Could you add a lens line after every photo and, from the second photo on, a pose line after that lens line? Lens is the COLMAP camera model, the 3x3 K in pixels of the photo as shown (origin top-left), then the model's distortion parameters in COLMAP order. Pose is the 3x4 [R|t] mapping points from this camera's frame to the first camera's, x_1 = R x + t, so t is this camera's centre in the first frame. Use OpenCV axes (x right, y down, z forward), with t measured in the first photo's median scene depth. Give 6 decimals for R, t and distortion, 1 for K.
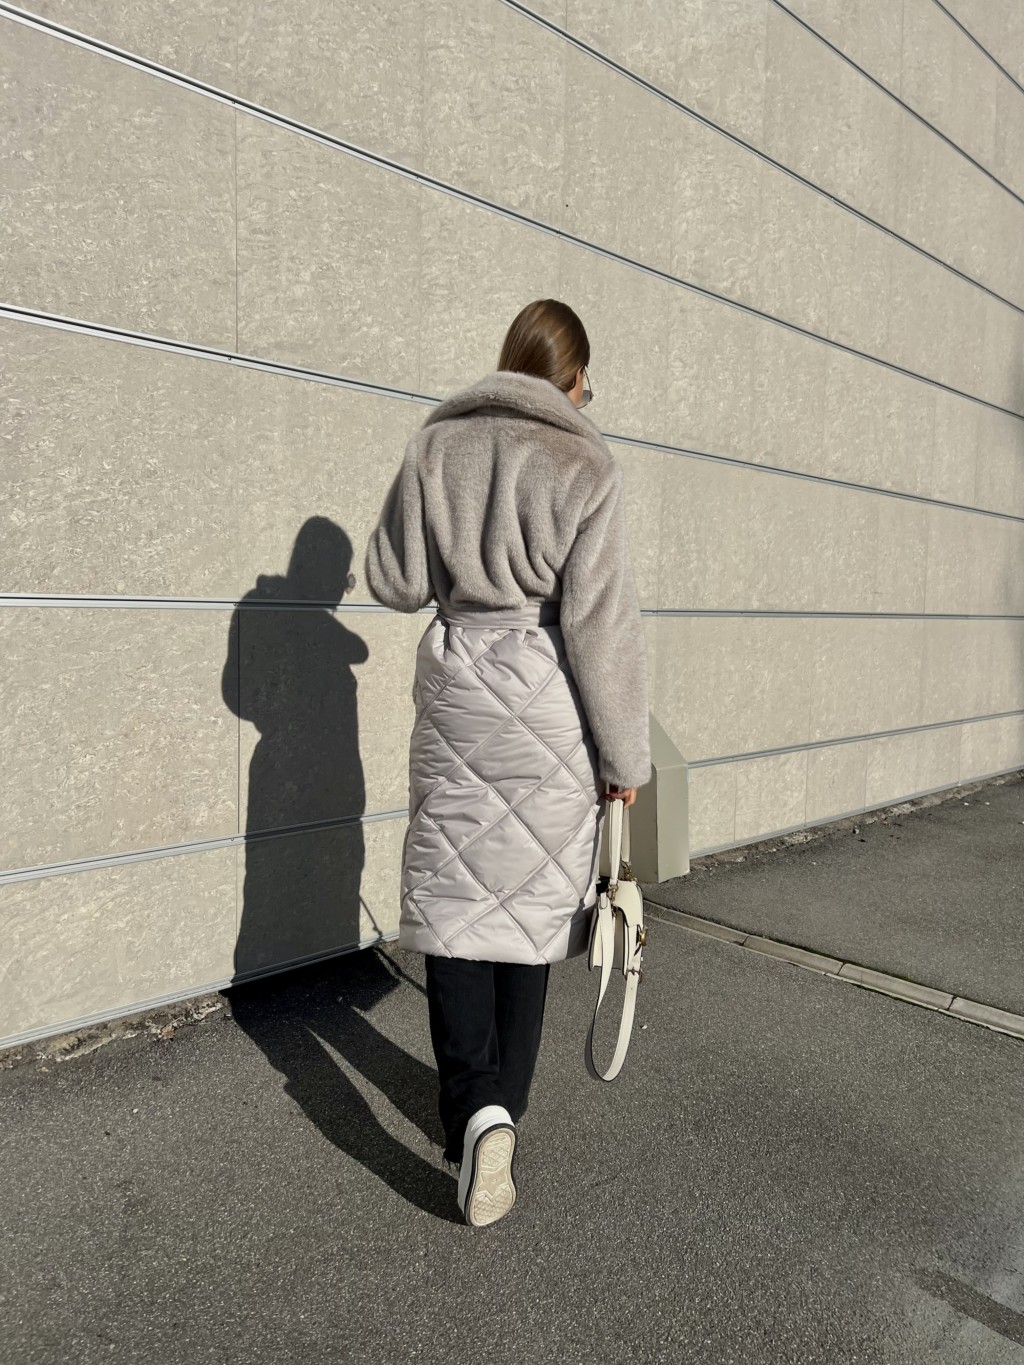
lens RADIAL K [[1020.6, 0, 504.2], [0, 1020.6, 691.0], [0, 0, 1]] dist [0.039307, -0.038793]
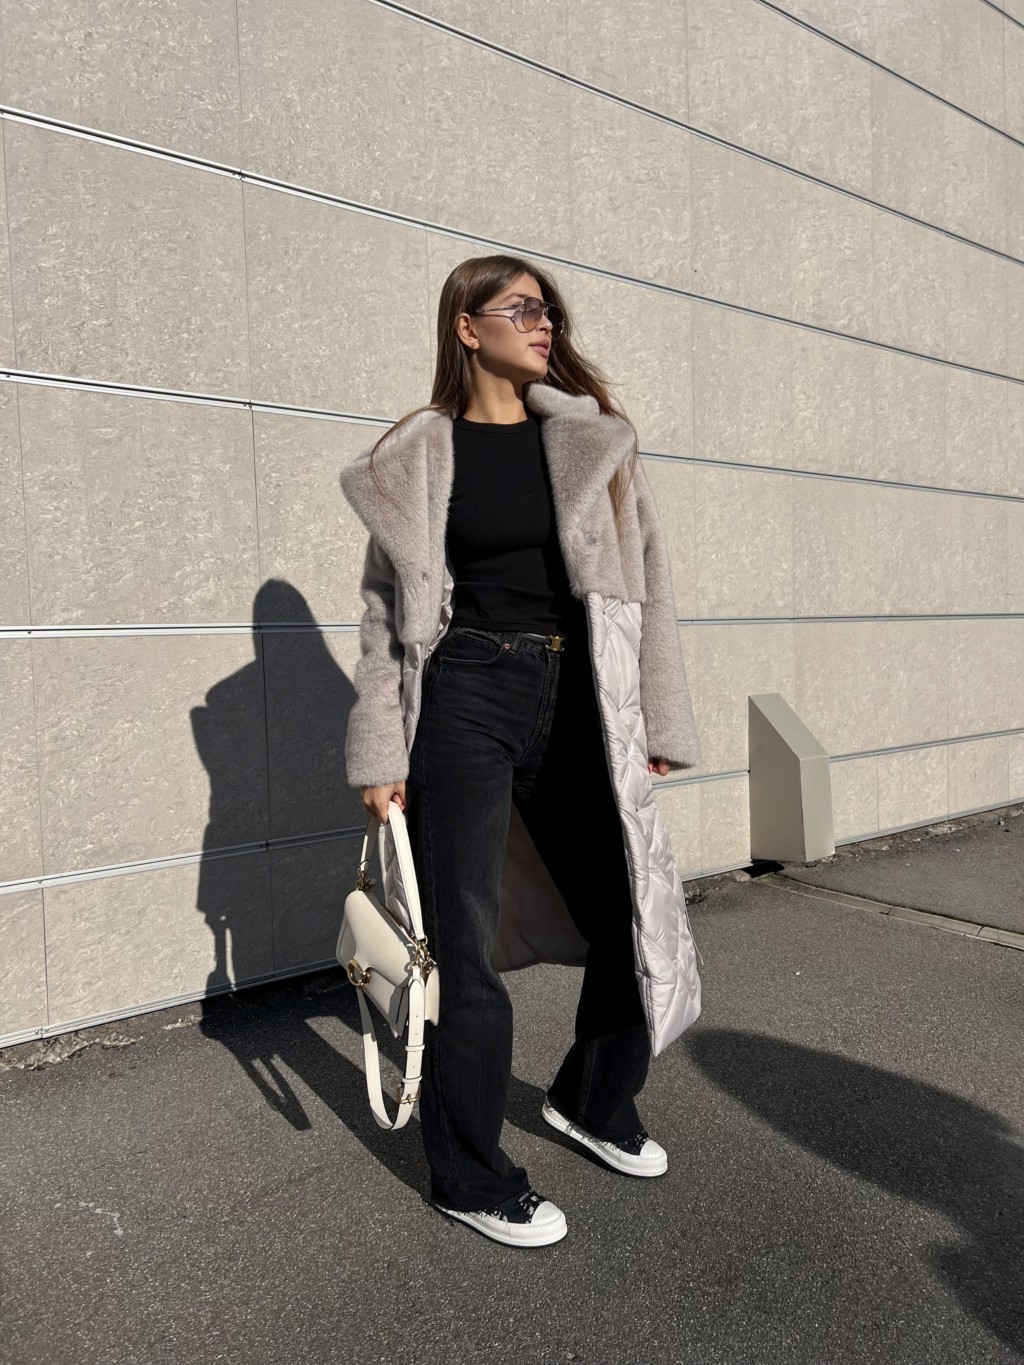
lens RADIAL K [[1020.6, 0, 510.5], [0, 1020.6, 692.7], [0, 0, 1]] dist [0.039307, -0.038793]
pose [[0.990836, -0.042790, -0.128113, -0.019698], [0.038688, 0.998661, -0.034338, 0.036689], [0.129411, 0.029067, 0.991165, -0.178078]]
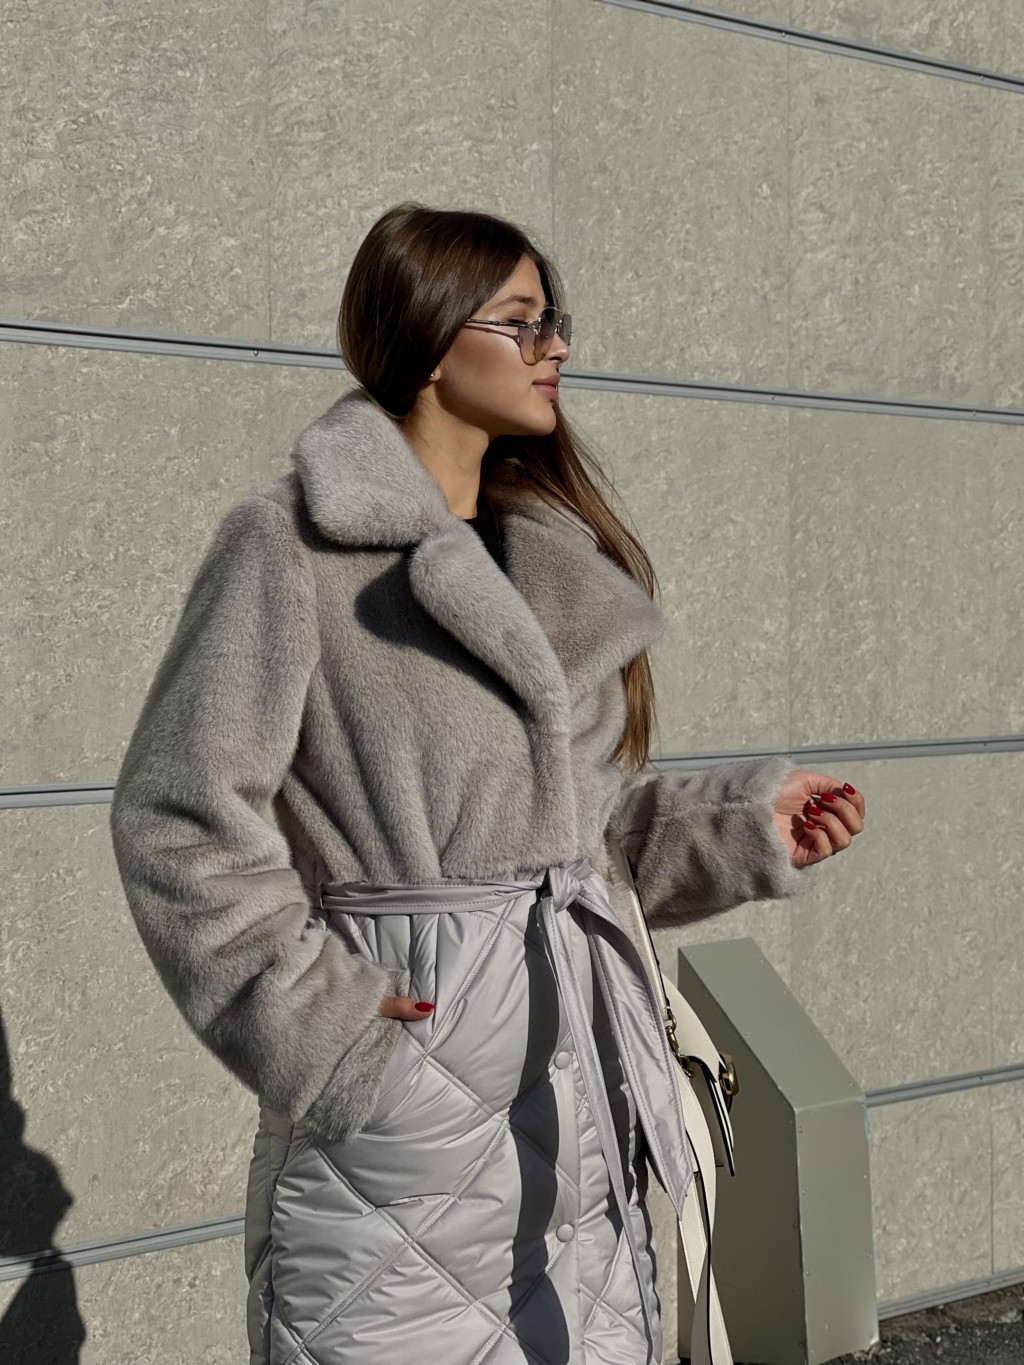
lens RADIAL K [[3006.9, 0, 541.8], [0, 3006.9, 651.7], [0, 0, 1]] dist [0.220431, 0.000000]
pose [[0.998790, -0.024248, 0.042789, -0.019450], [0.027376, 0.996876, -0.074089, -0.035645], [-0.040859, 0.075171, 0.996333, -0.427059]]
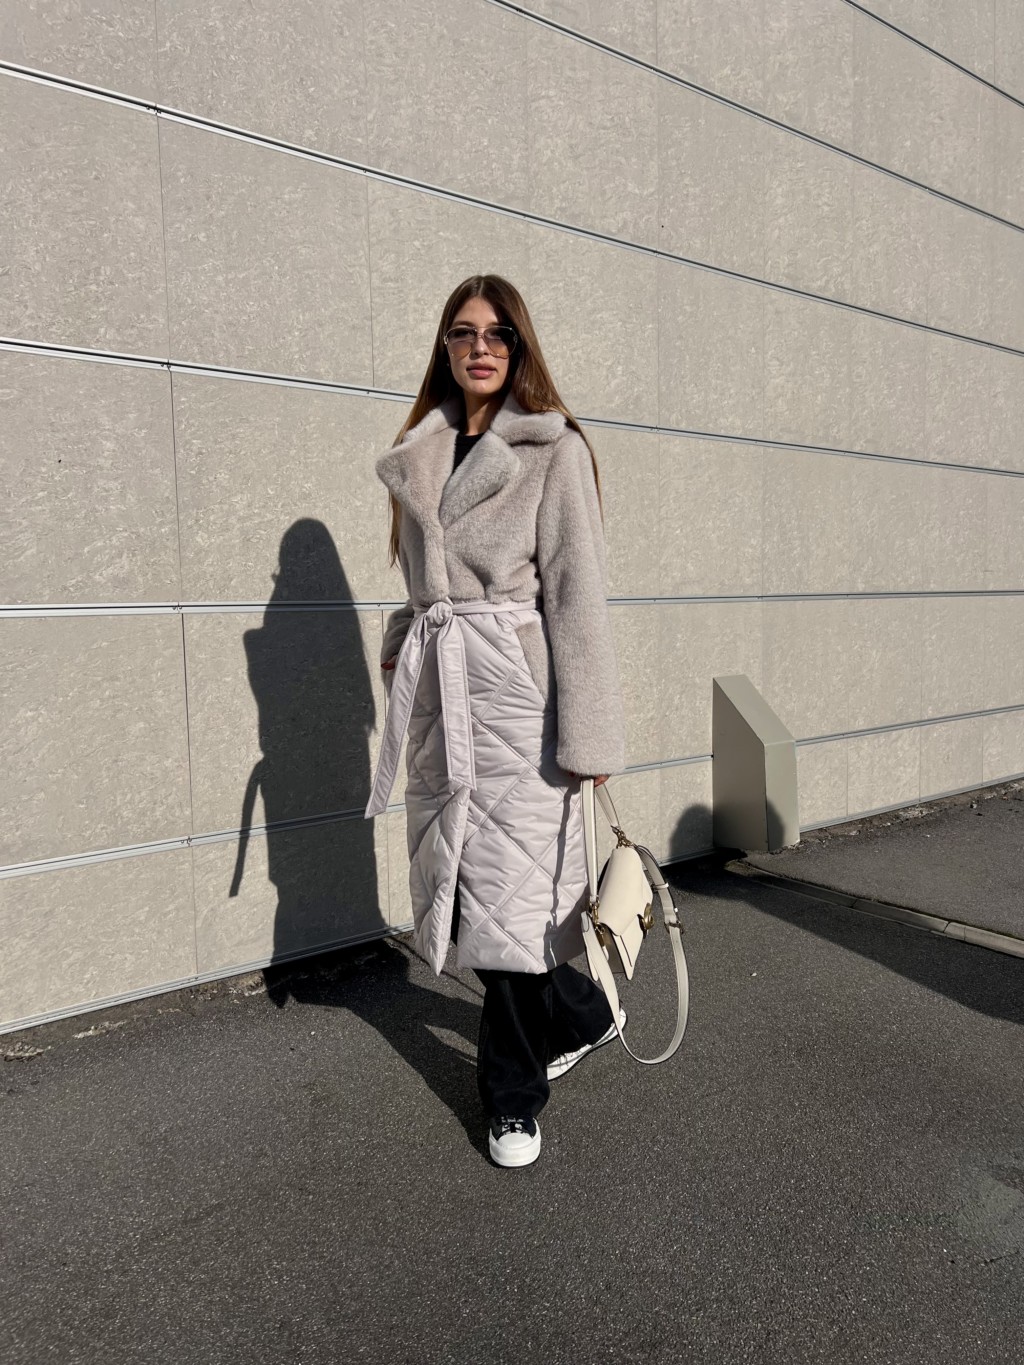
lens RADIAL K [[1020.6, 0, 507.8], [0, 1020.6, 690.0], [0, 0, 1]] dist [0.039307, -0.038793]
pose [[0.992777, -0.030737, -0.115972, 0.010974], [0.030807, 0.999525, -0.001189, 0.015181], [0.115953, -0.002392, 0.993252, -0.111093]]
